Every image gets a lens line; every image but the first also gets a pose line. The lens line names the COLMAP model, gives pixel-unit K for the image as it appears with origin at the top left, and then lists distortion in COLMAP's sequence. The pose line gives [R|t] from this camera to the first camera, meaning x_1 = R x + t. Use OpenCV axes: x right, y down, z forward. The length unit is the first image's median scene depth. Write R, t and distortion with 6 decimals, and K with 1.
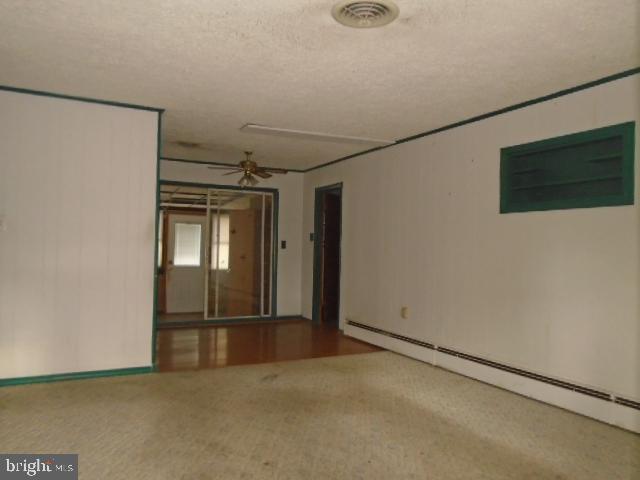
lens RADIAL K [[506.7, 0, 320.0], [0, 506.7, 240.0], [0, 0, 1]] dist [-0.003294, 0.000566]
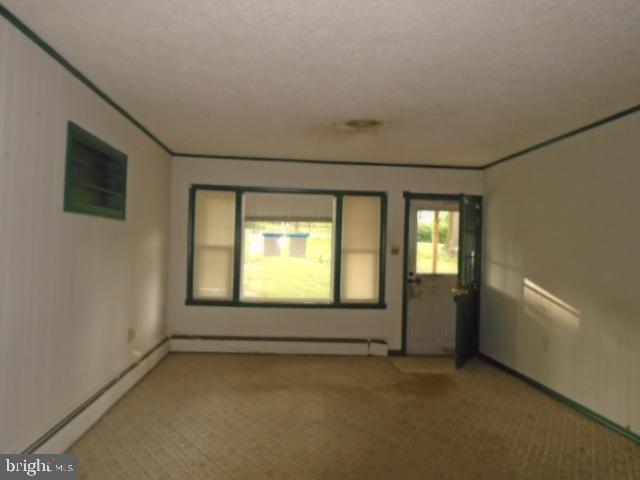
lens RADIAL K [[506.7, 0, 320.0], [0, 506.7, 240.0], [0, 0, 1]] dist [-0.003294, 0.000566]
pose [[-0.926897, -0.045797, 0.372512, -0.132702], [-0.057900, 0.998094, -0.021360, -0.010003], [-0.370823, -0.041367, -0.927782, 0.828407]]
